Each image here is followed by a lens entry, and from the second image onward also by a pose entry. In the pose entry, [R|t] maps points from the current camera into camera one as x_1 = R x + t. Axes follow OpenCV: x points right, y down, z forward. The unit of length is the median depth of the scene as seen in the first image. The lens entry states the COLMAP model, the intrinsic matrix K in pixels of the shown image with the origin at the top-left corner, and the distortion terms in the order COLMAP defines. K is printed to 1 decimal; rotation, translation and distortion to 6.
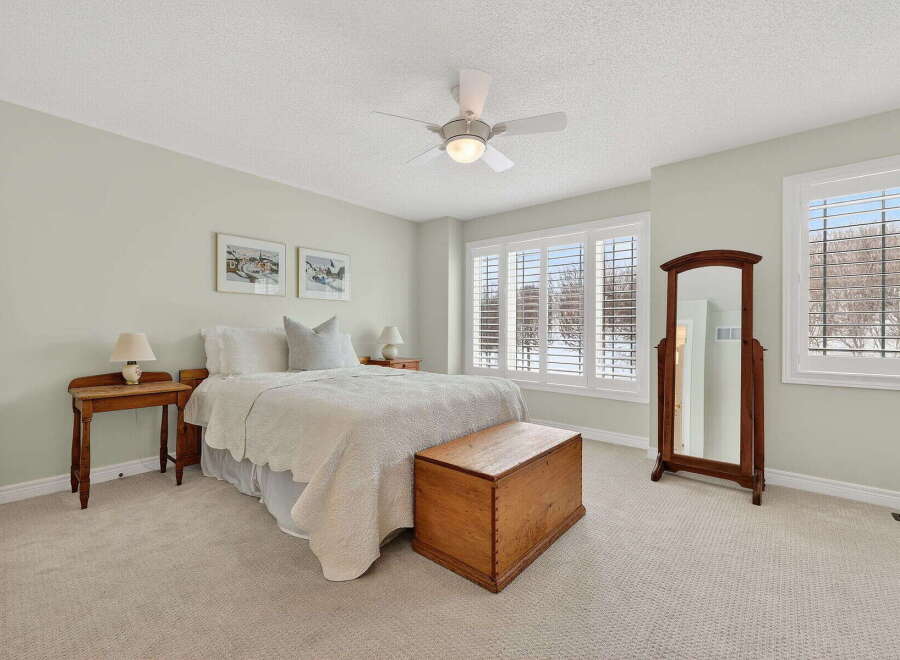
lens RADIAL K [[396.8, 0, 448.1], [0, 396.8, 330.7], [0, 0, 1]] dist [-0.000715, 0.000164]
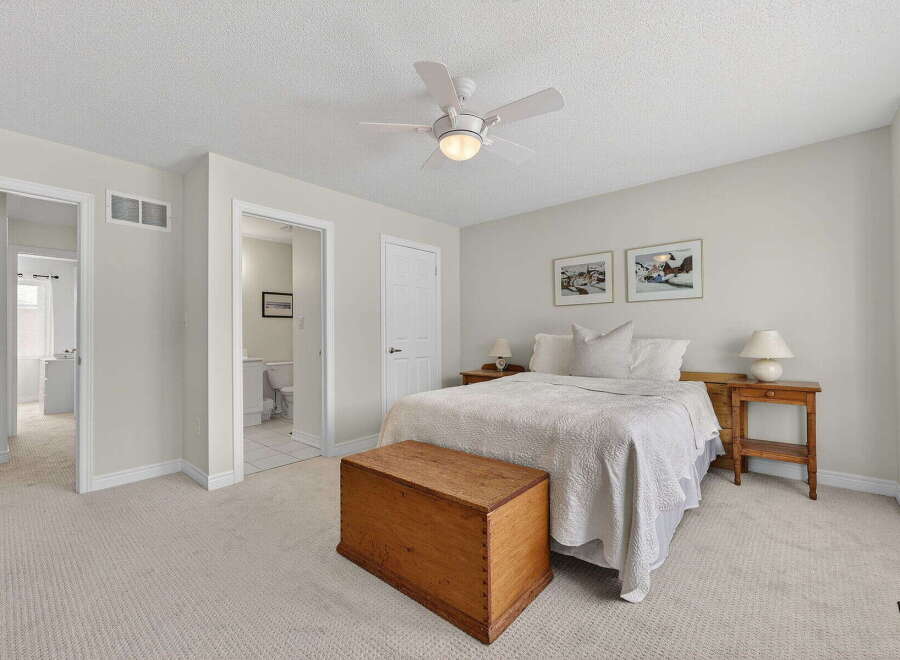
lens RADIAL K [[396.8, 0, 448.1], [0, 396.8, 330.7], [0, 0, 1]] dist [-0.000715, 0.000164]
pose [[-0.002979, -0.006084, -0.999977, 0.590202], [0.015026, 0.999868, -0.006128, -0.015069], [0.999883, -0.015044, -0.002887, 0.567963]]
